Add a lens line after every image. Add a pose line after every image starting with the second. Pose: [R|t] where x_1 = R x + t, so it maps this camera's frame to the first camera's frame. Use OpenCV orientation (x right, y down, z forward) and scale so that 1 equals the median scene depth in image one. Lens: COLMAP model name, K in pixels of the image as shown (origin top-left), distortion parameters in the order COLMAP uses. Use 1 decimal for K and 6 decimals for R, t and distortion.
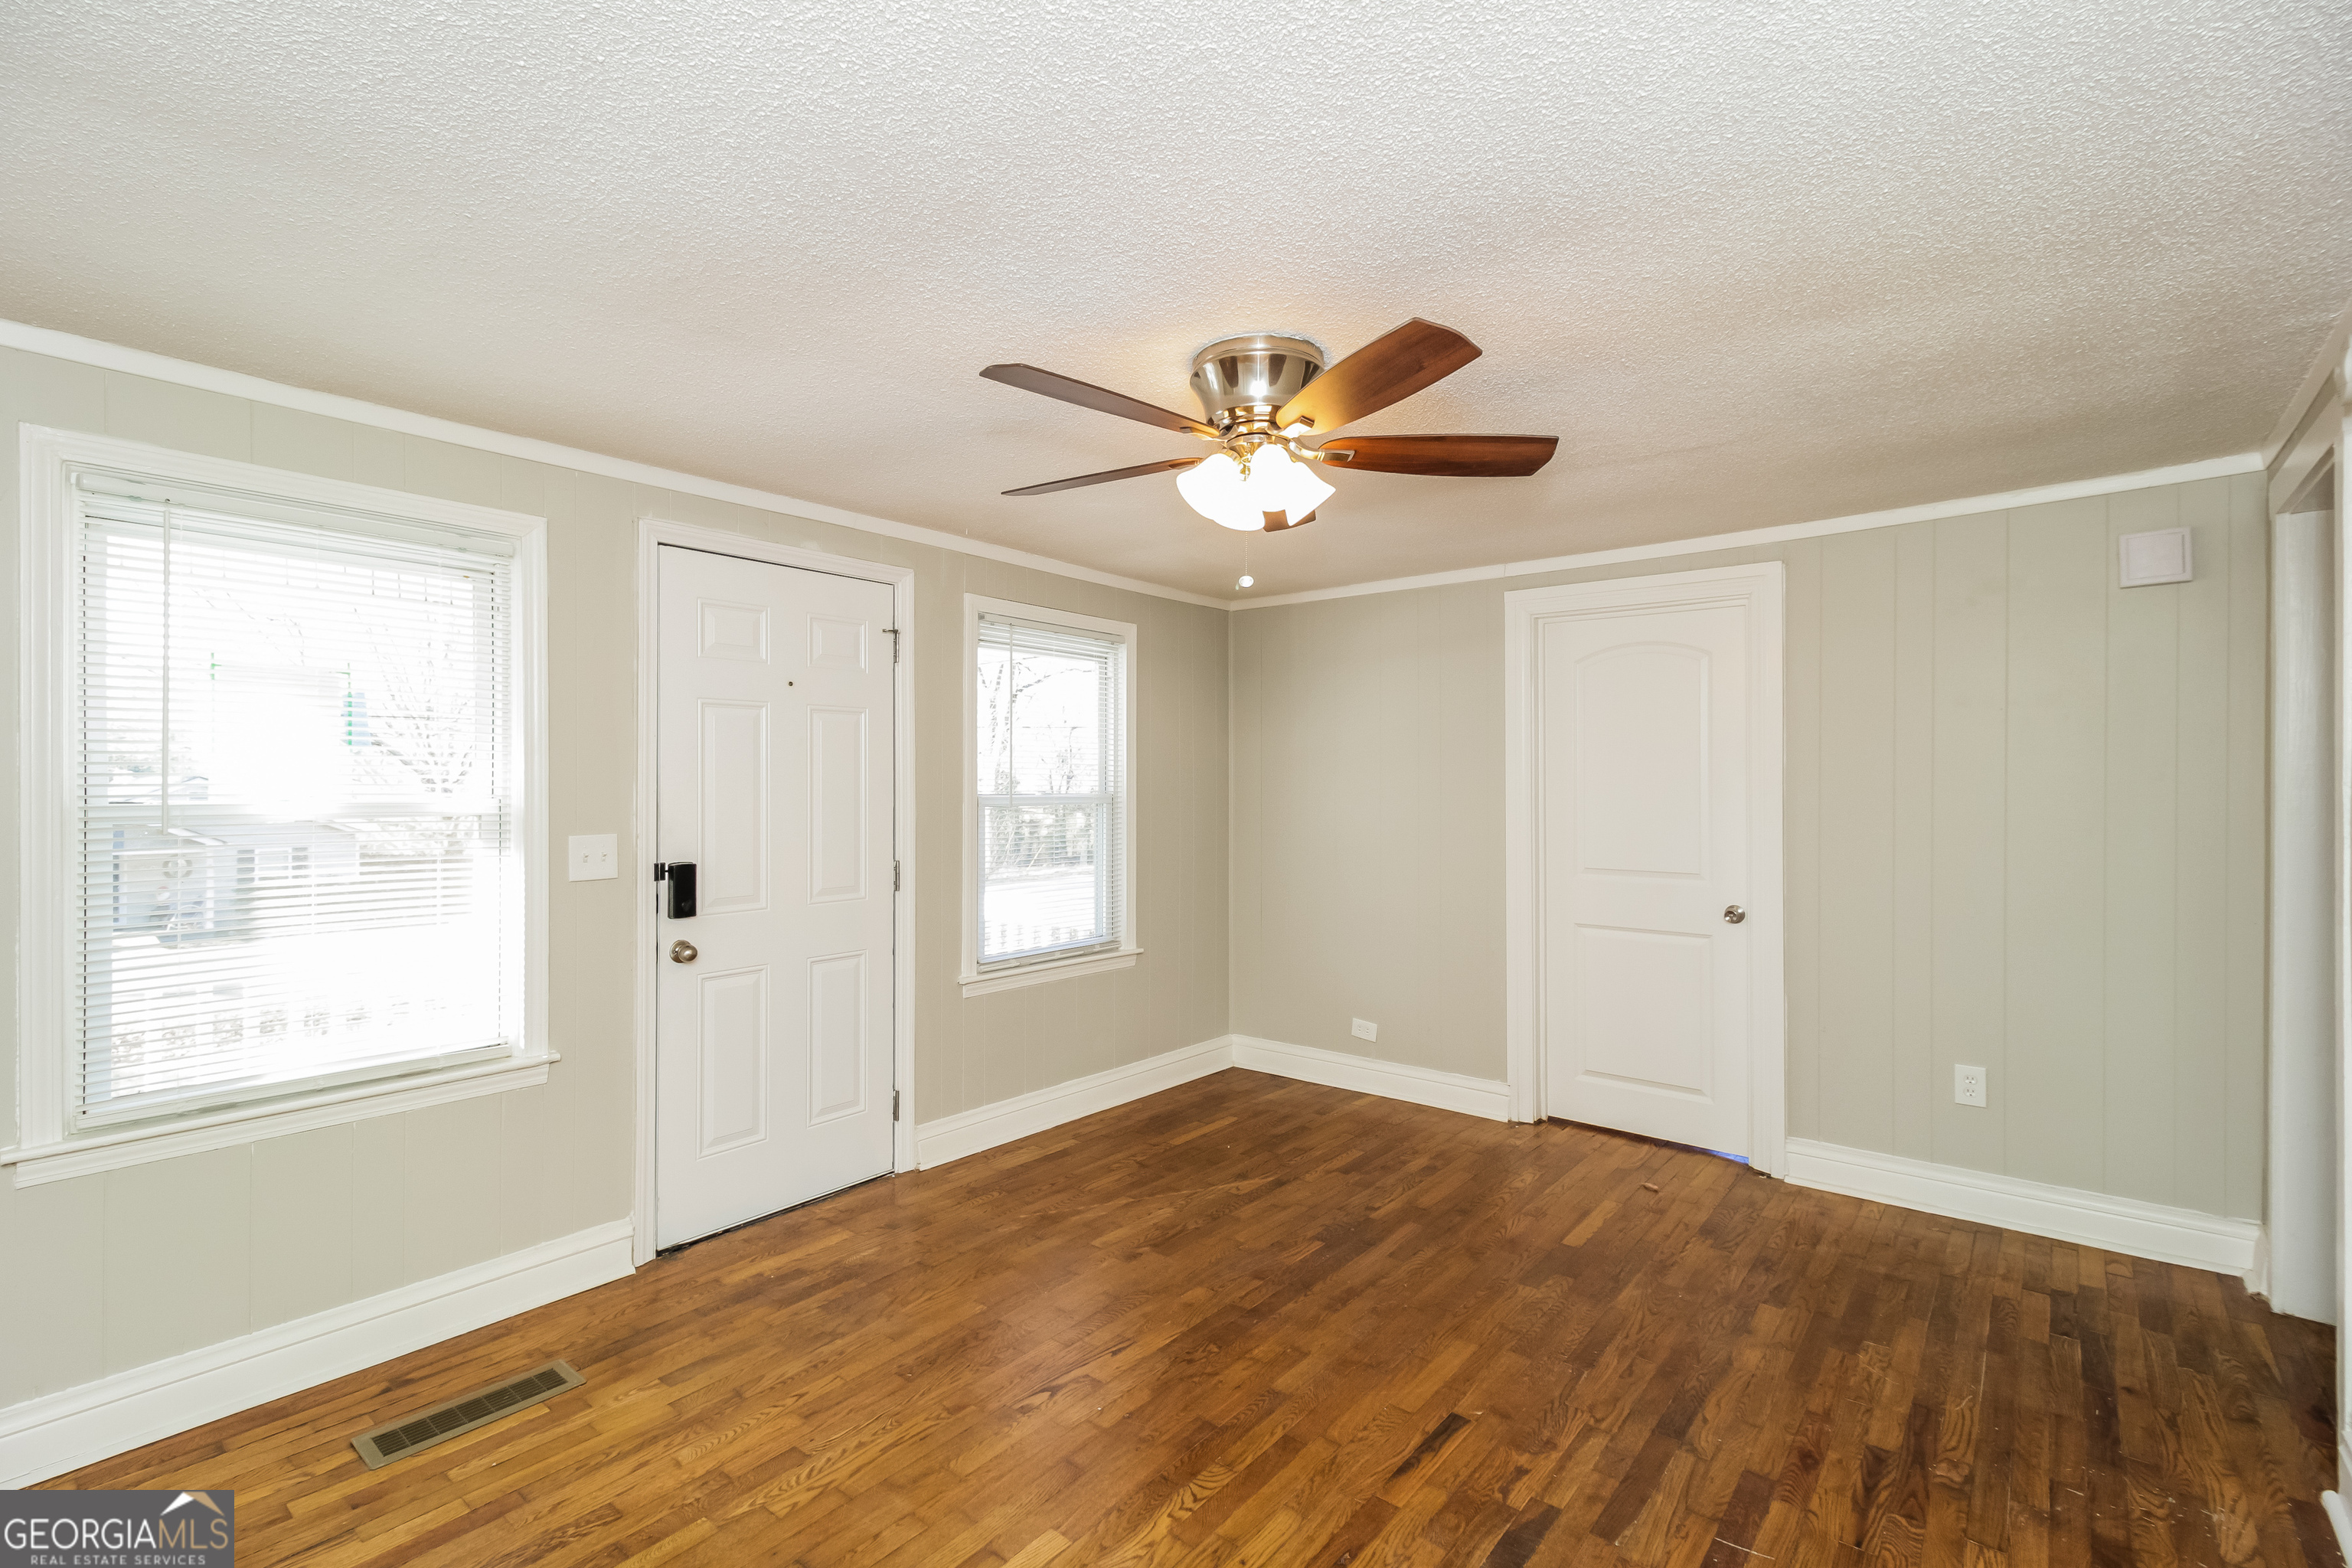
lens RADIAL K [[1065.6, 0, 1176.0], [0, 1065.6, 784.0], [0, 0, 1]] dist [0.003098, -0.000674]
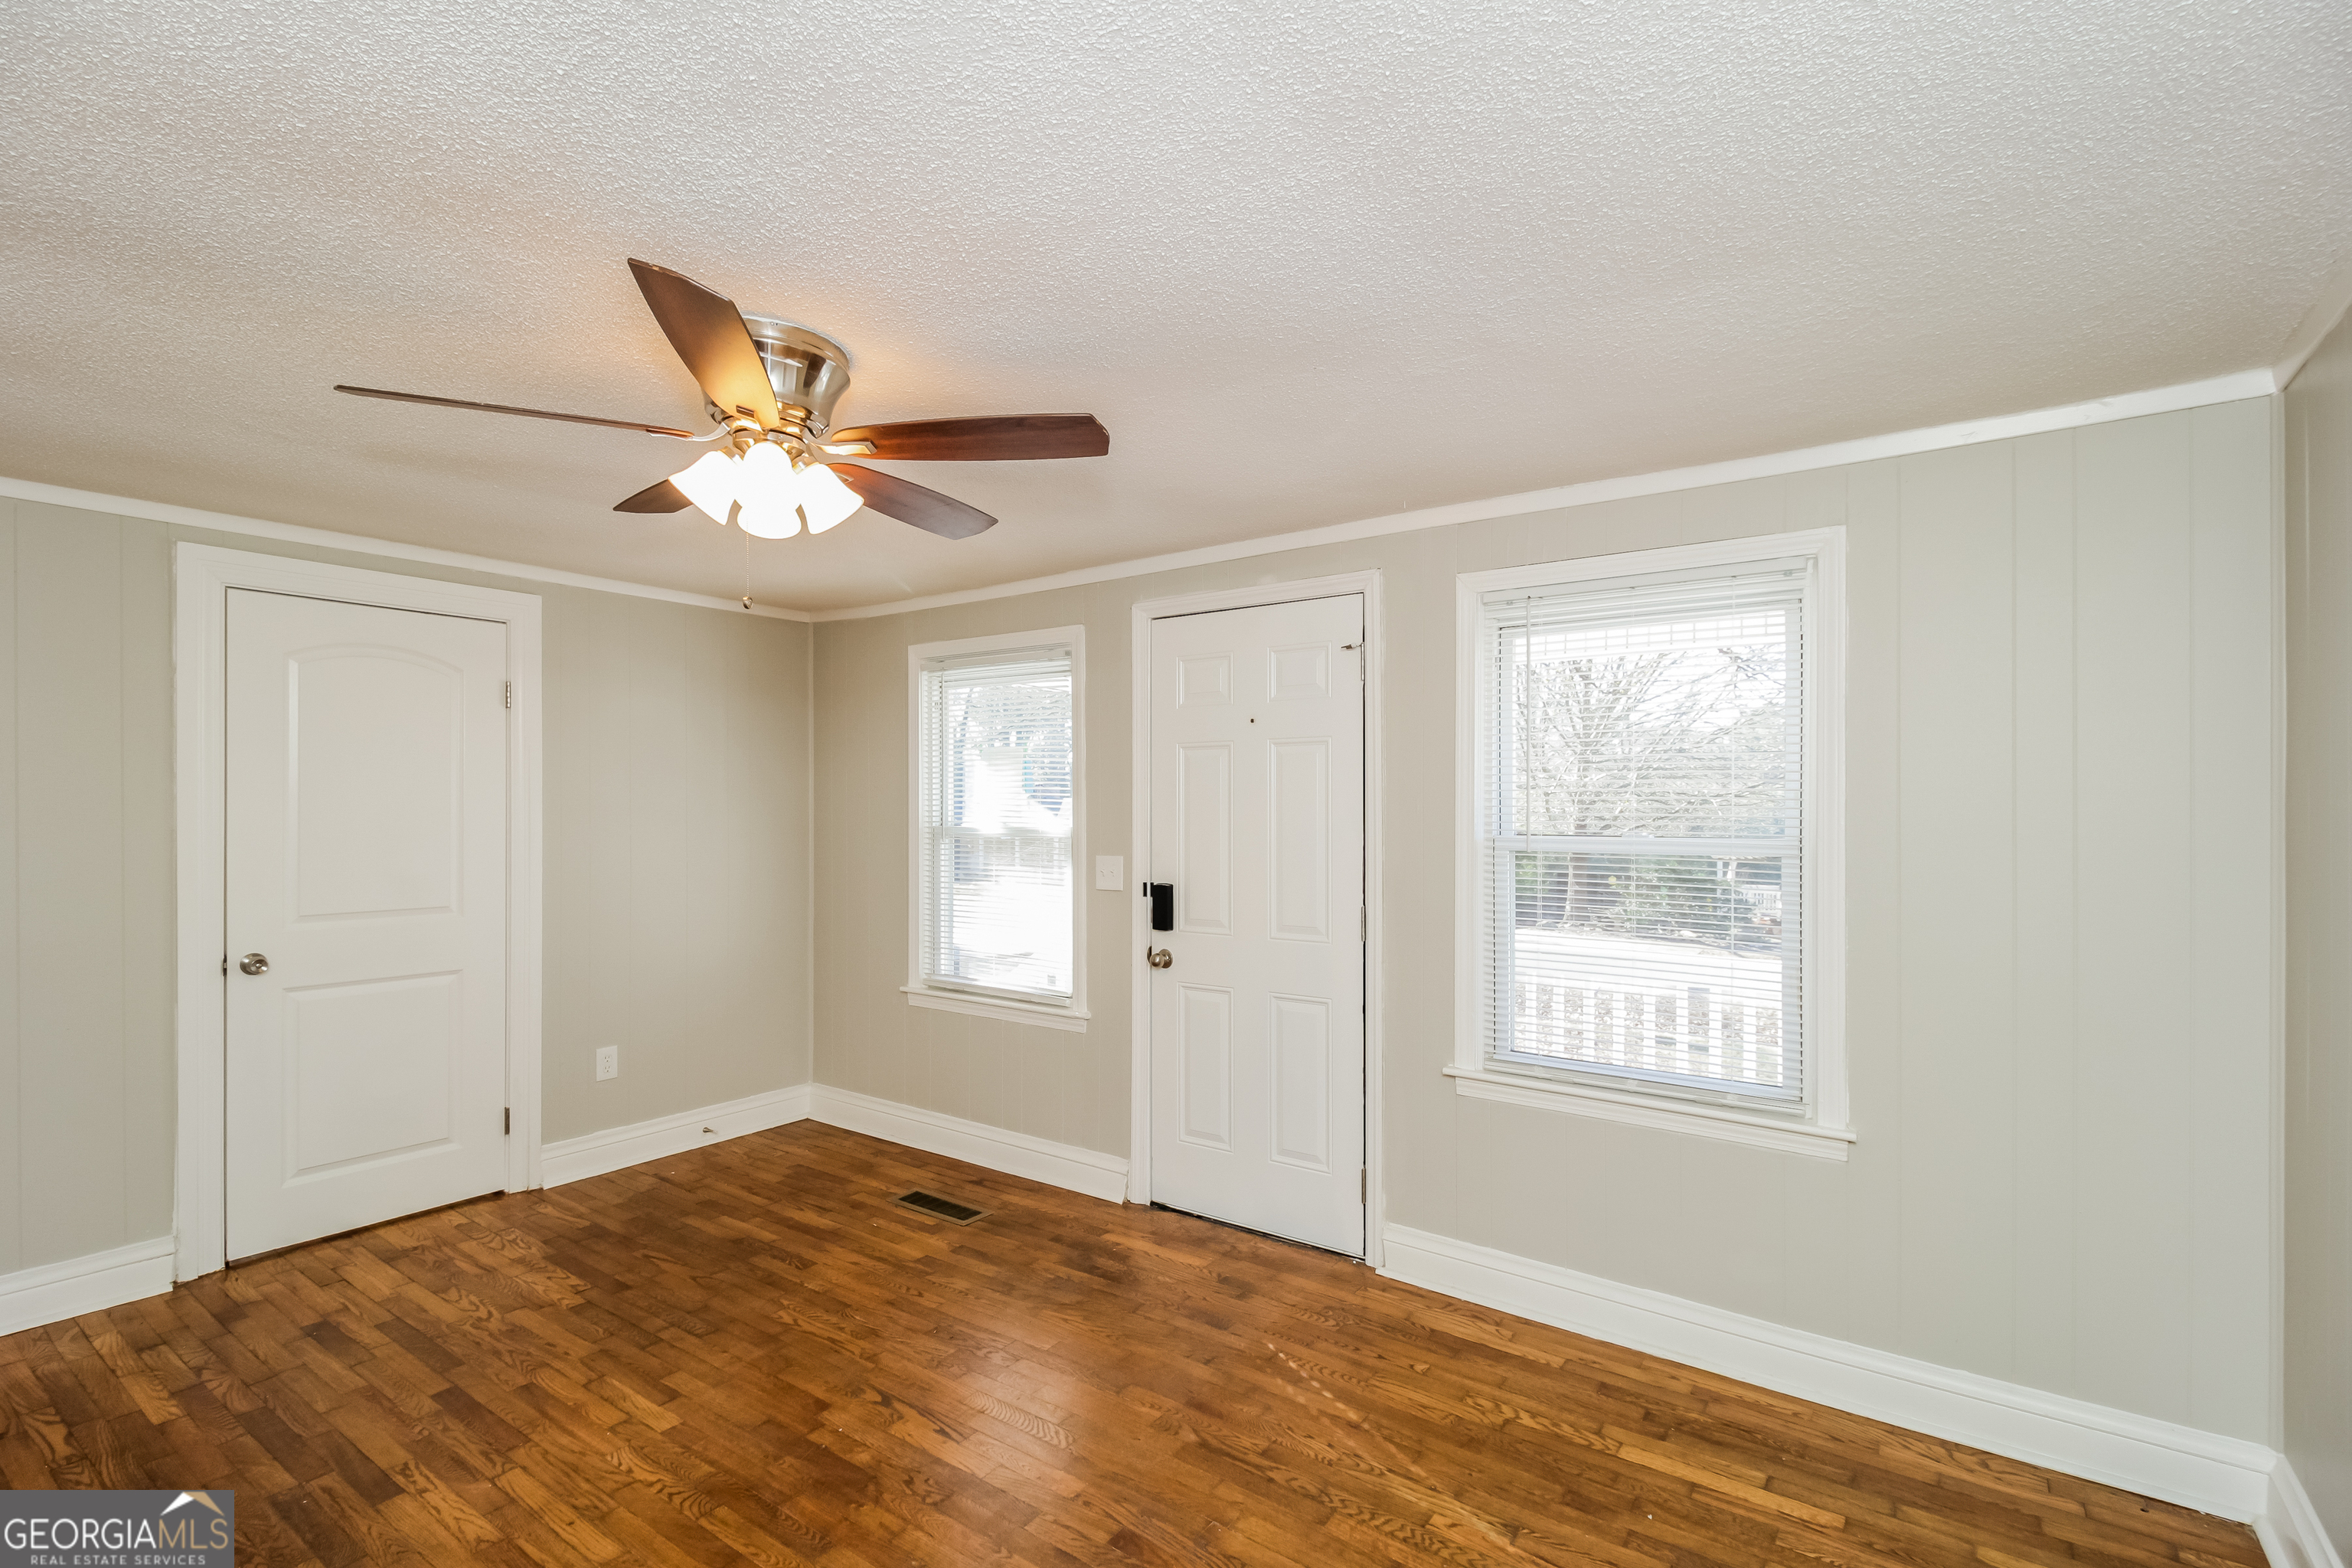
lens RADIAL K [[1076.0, 0, 1163.8], [0, 1076.0, 810.5], [0, 0, 1]] dist [0.000892, -0.000878]
pose [[0.048636, 0.000979, -0.998816, 0.811794], [-0.004321, 0.999990, 0.000770, -0.008990], [0.998807, 0.004278, 0.048640, 1.046137]]
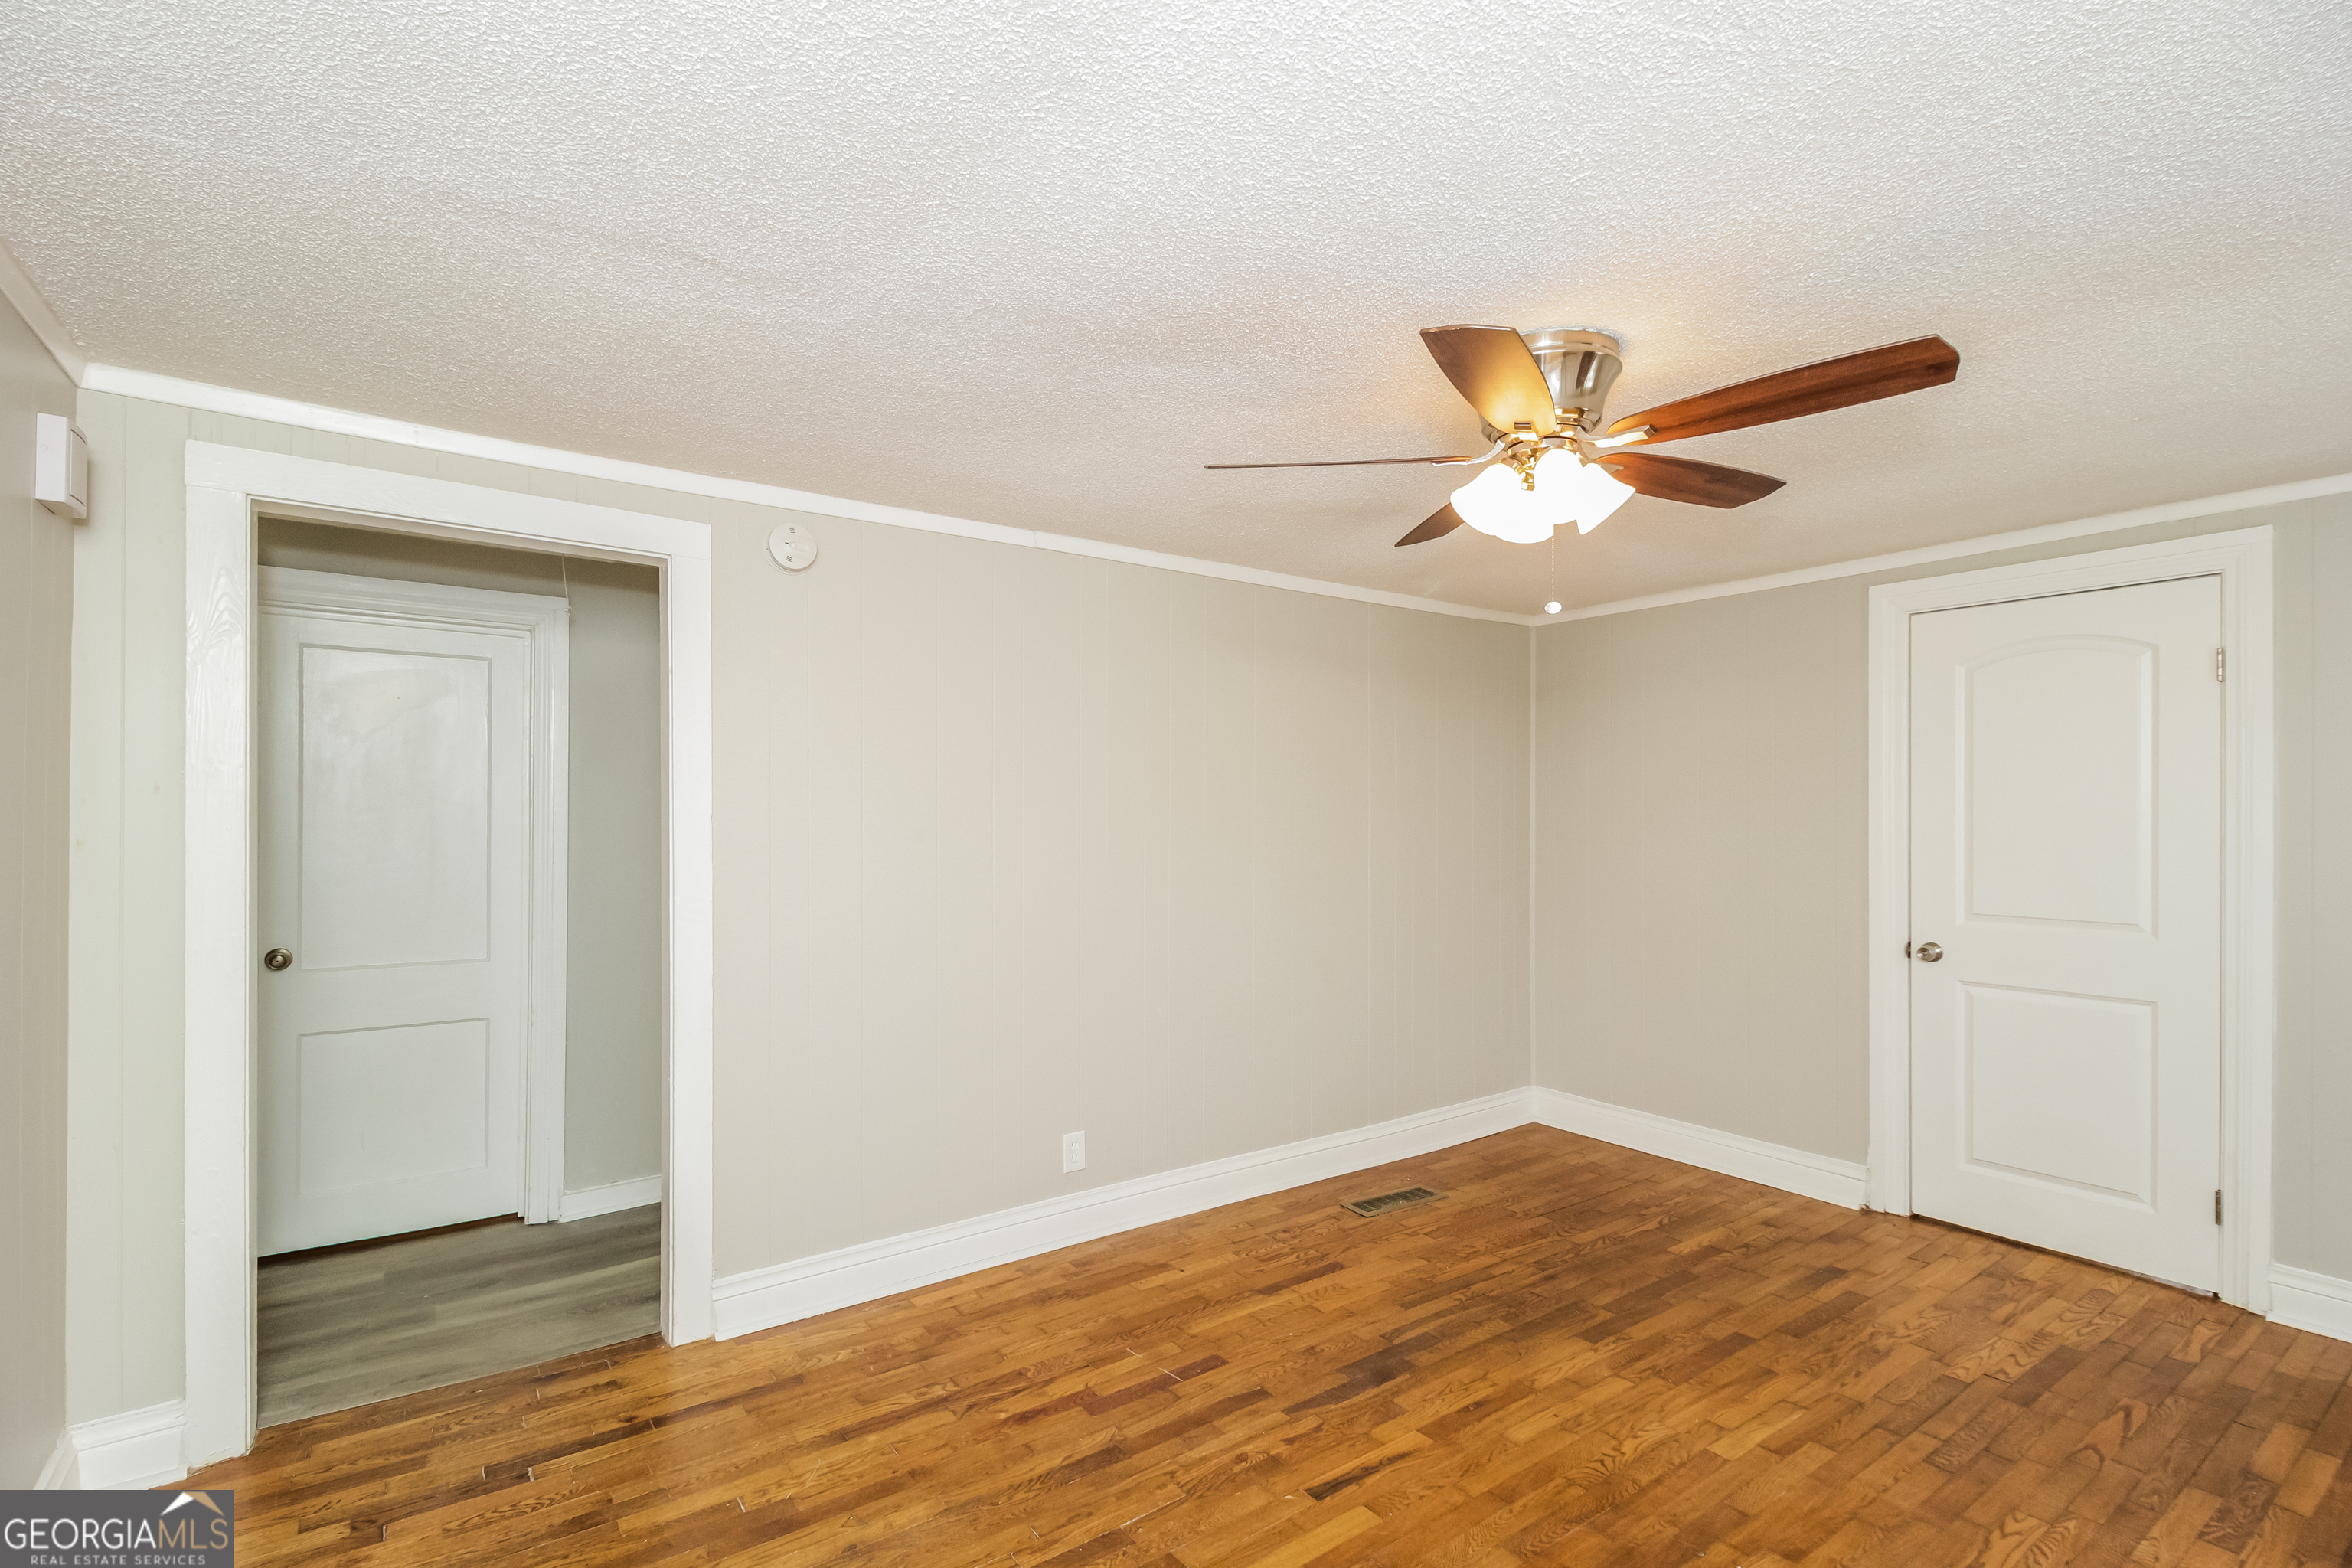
lens RADIAL K [[1076.0, 0, 1163.8], [0, 1076.0, 810.5], [0, 0, 1]] dist [0.000892, -0.000878]
pose [[-0.961981, 0.002097, 0.273107, 0.109429], [0.002328, 0.999997, 0.000522, -0.008630], [-0.273105, 0.001138, -0.961984, 1.611669]]
